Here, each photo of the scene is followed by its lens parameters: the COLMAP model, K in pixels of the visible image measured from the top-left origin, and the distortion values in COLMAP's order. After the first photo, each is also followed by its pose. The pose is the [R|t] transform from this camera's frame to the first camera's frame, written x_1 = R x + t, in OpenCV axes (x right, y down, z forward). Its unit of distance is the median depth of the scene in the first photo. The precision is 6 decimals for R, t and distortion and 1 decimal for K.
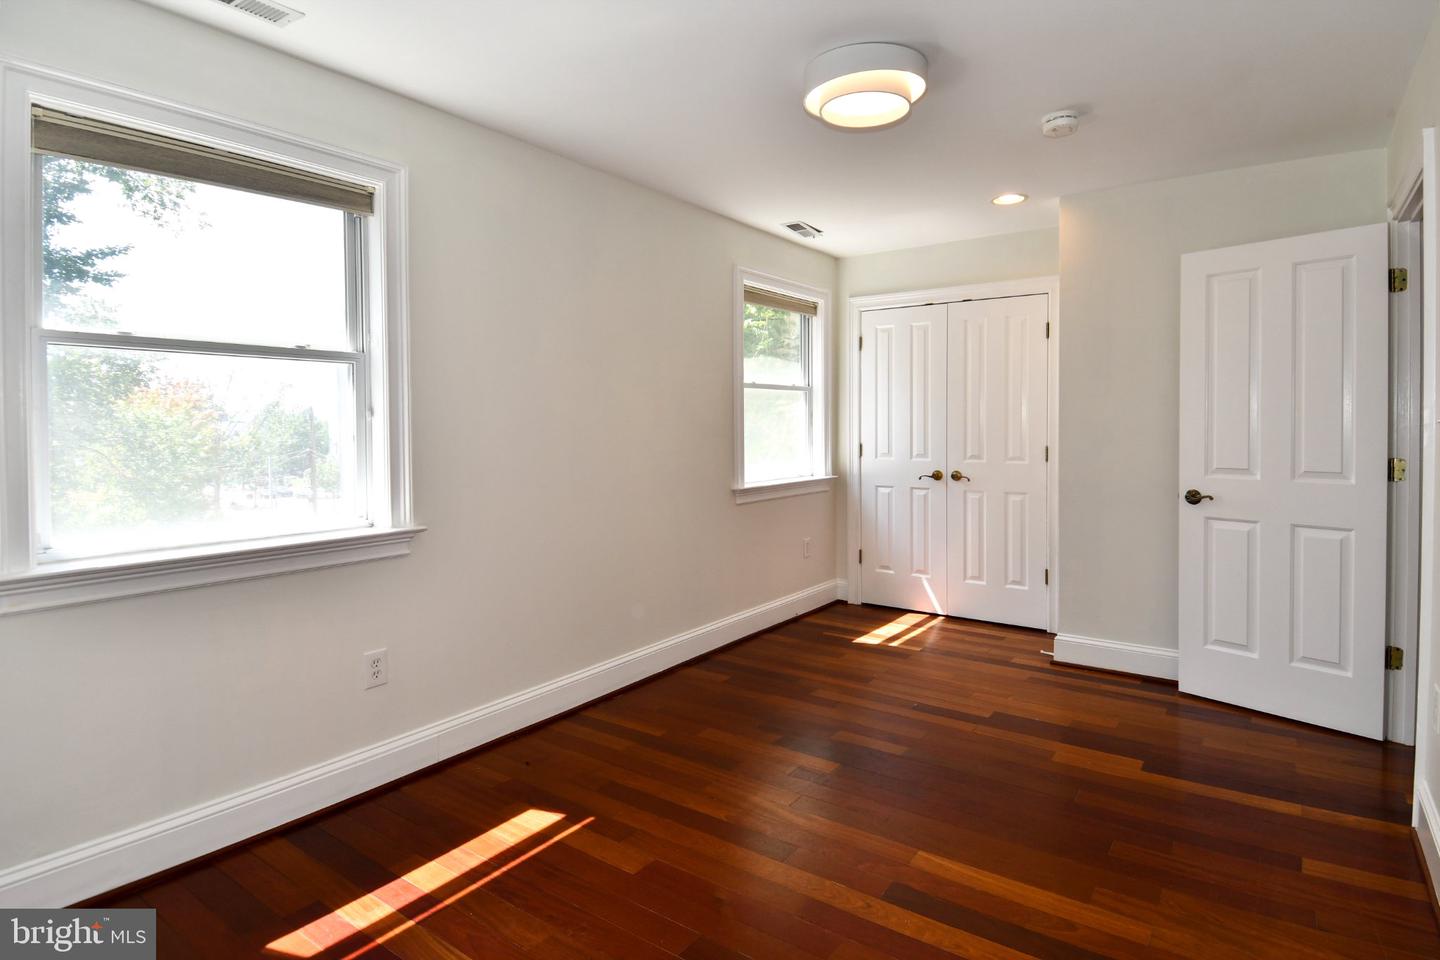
lens RADIAL K [[766.3, 0, 757.5], [0, 766.3, 441.0], [0, 0, 1]] dist [0.000304, -0.001058]
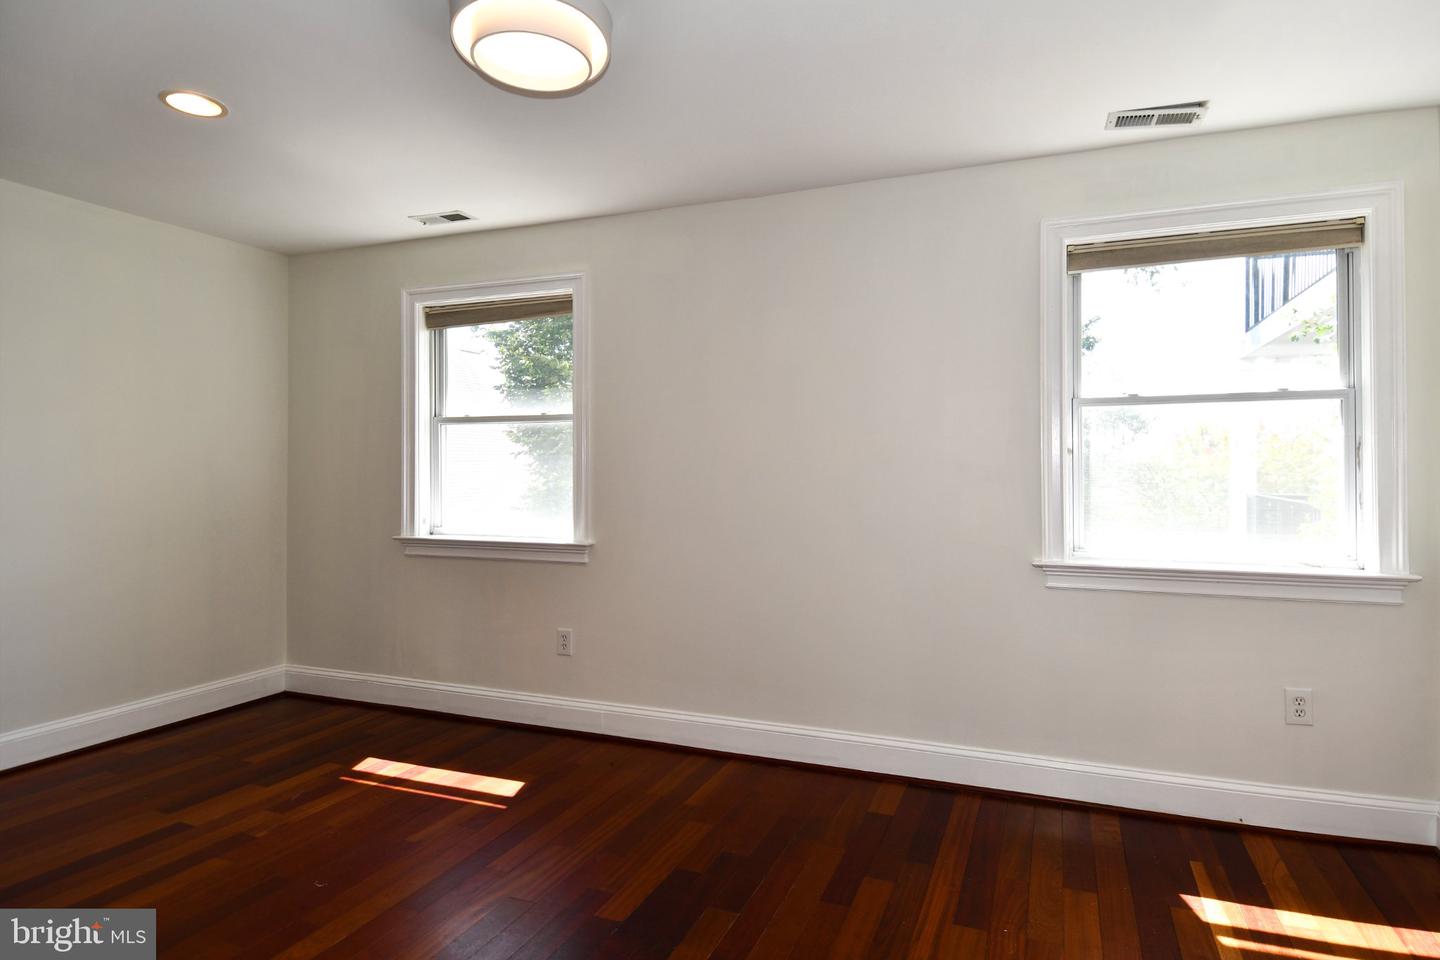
lens RADIAL K [[743.0, 0, 722.6], [0, 743.0, 471.7], [0, 0, 1]] dist [0.012847, -0.000352]
pose [[0.242713, 0.003179, -0.970093, 0.826445], [-0.025566, 0.999668, -0.003120, -0.010335], [0.969761, 0.025559, 0.242714, 0.910009]]
